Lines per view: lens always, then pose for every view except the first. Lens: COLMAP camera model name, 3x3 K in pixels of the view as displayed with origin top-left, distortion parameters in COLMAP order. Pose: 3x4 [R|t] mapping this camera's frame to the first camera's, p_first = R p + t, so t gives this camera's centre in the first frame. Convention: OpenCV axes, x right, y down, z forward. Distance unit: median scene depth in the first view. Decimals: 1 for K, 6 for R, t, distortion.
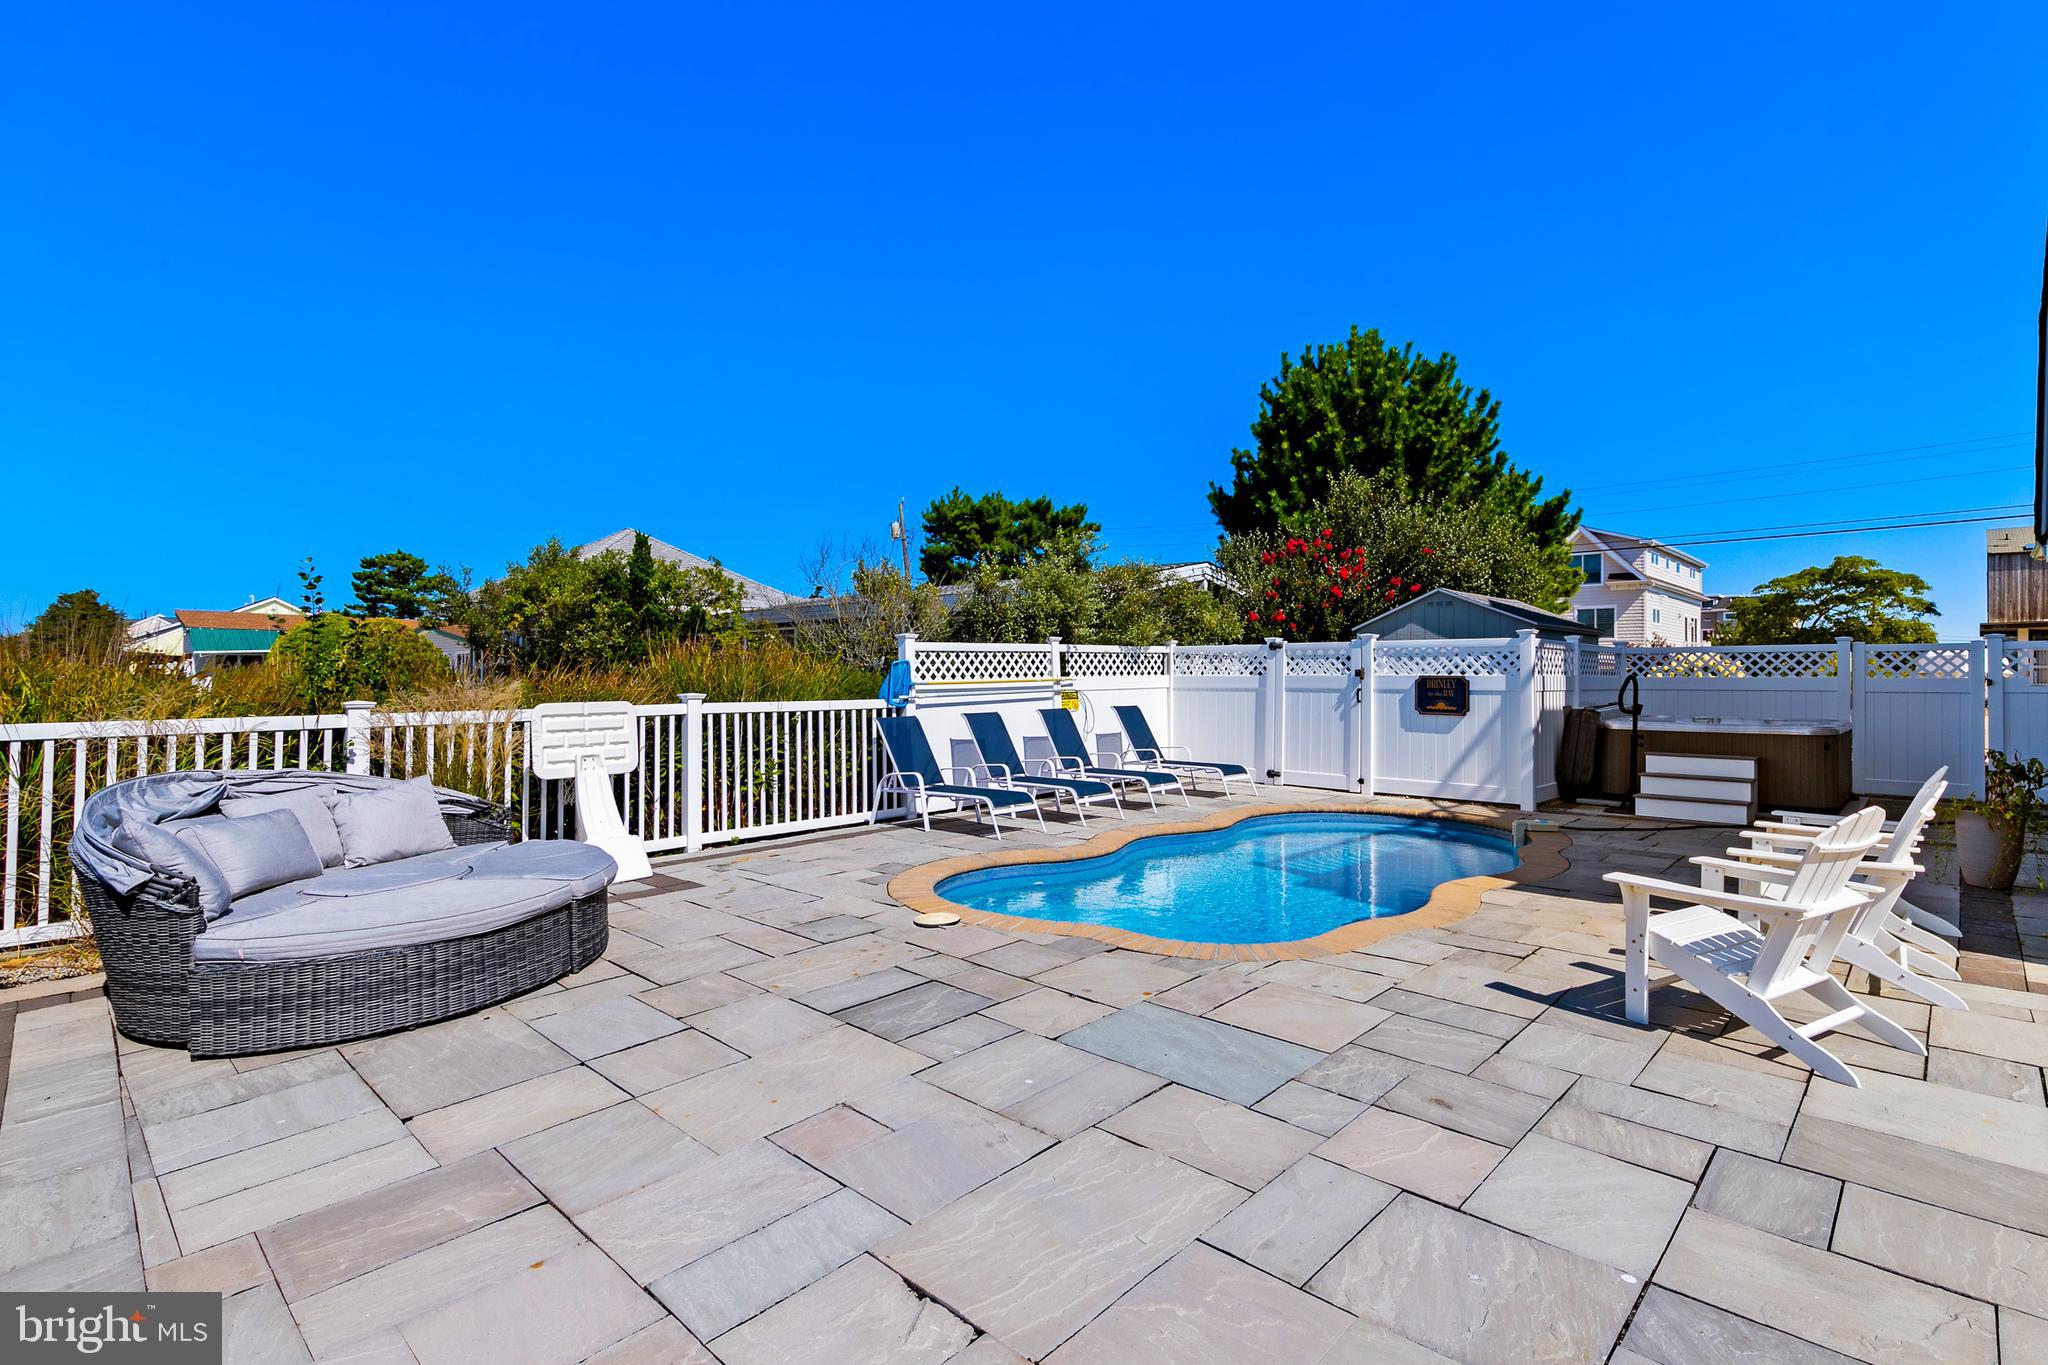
lens RADIAL K [[957.2, 0, 1022.6], [0, 957.2, 670.9], [0, 0, 1]] dist [0.015988, -0.001066]
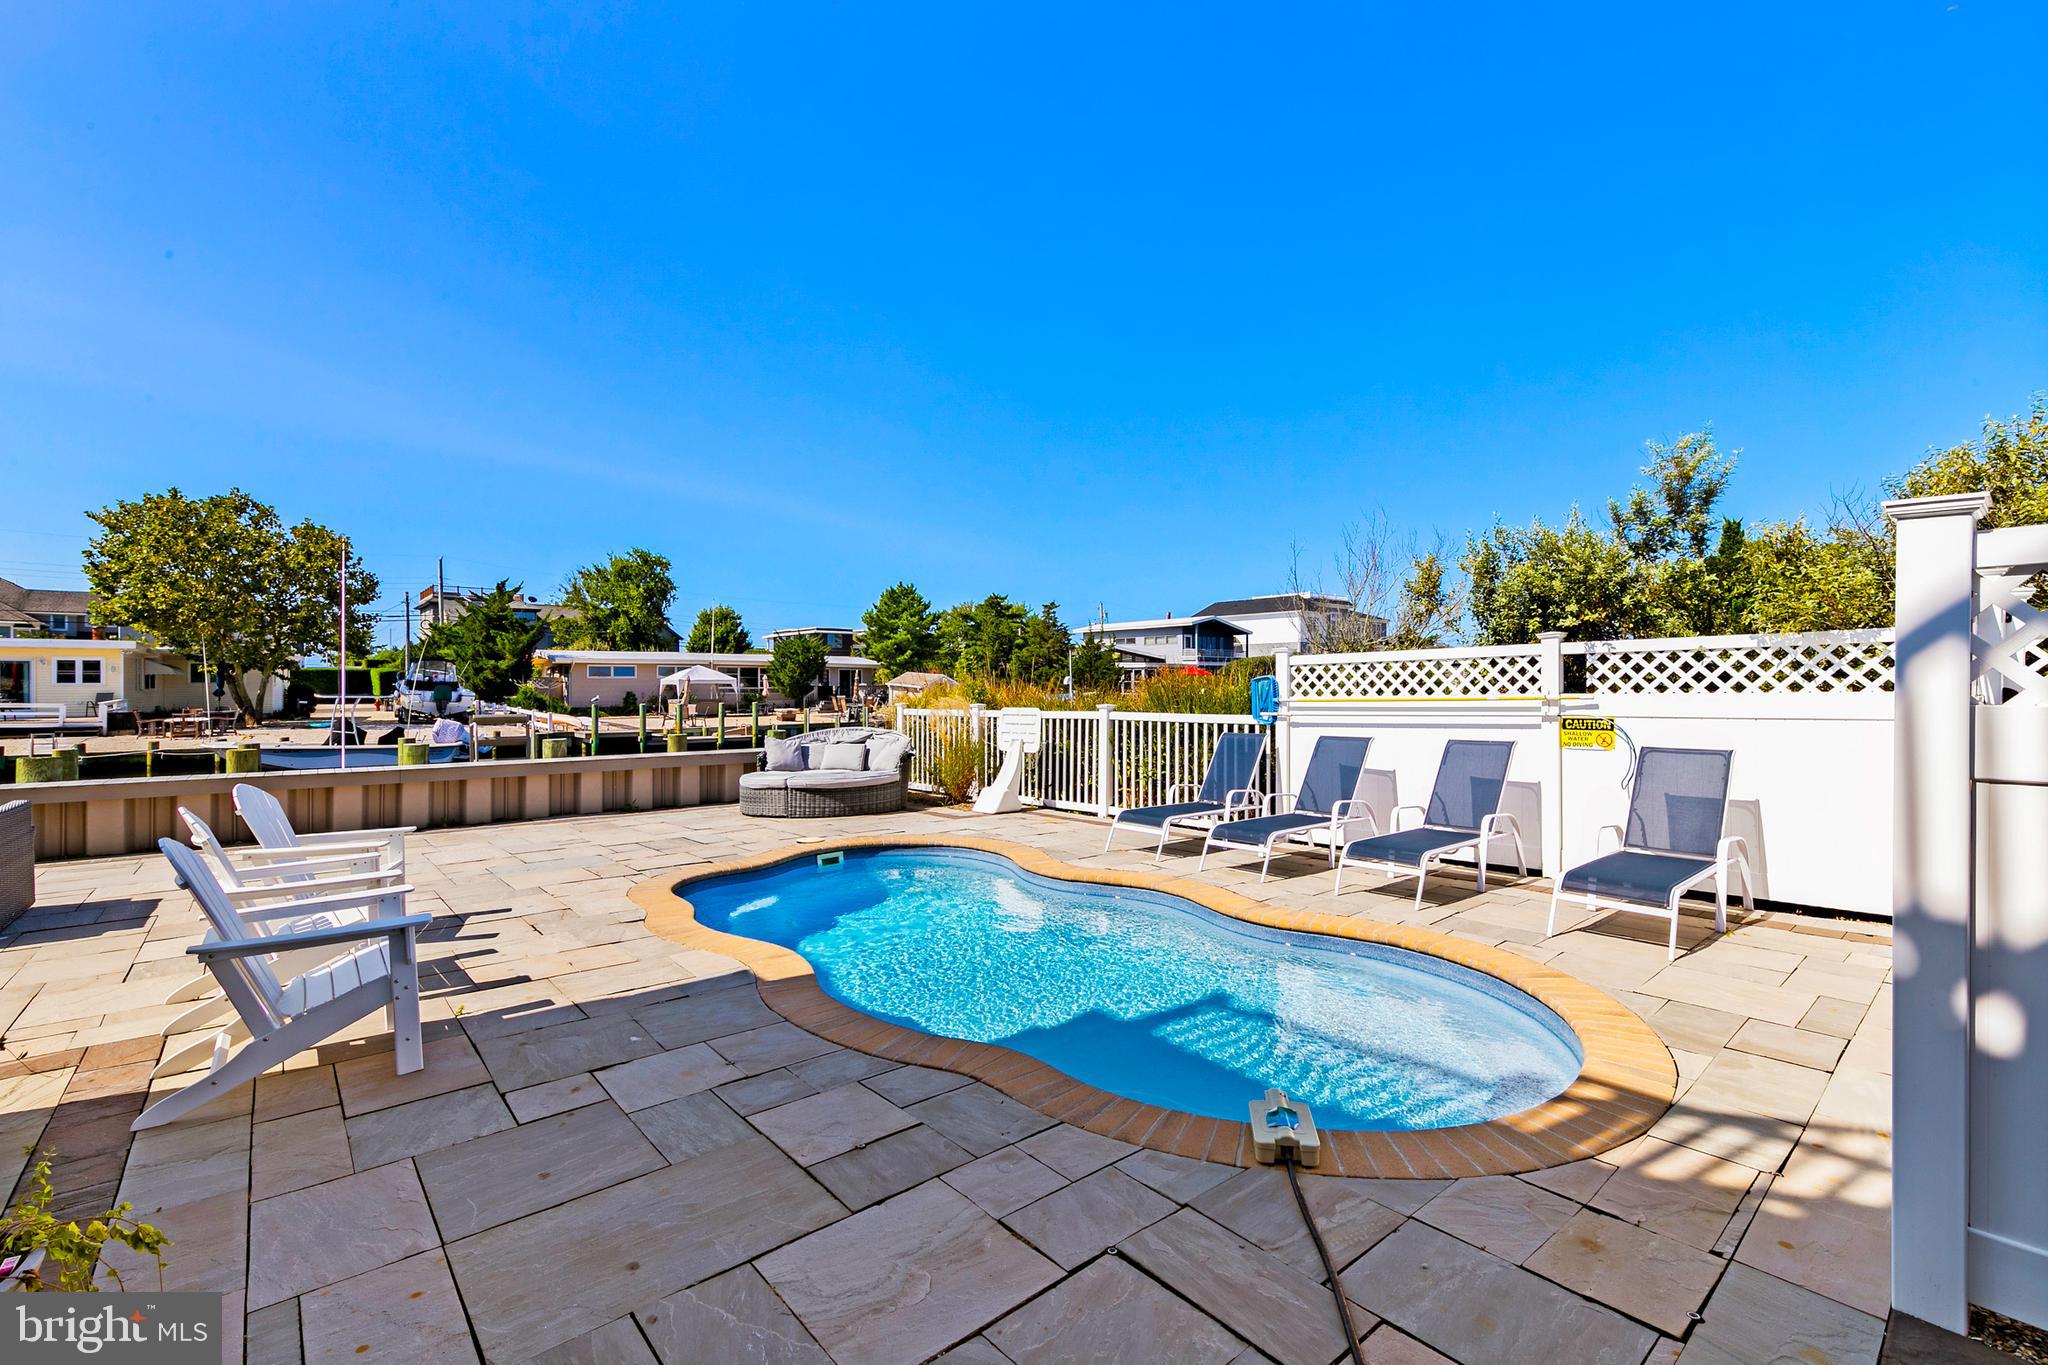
lens RADIAL K [[895.4, 0, 1012.0], [0, 895.4, 684.4], [0, 0, 1]] dist [0.007795, 0.002099]
pose [[-0.101337, -0.002575, -0.994849, 0.676961], [0.009164, 0.999952, -0.003522, -0.001587], [0.994810, -0.009474, -0.101308, 0.698729]]
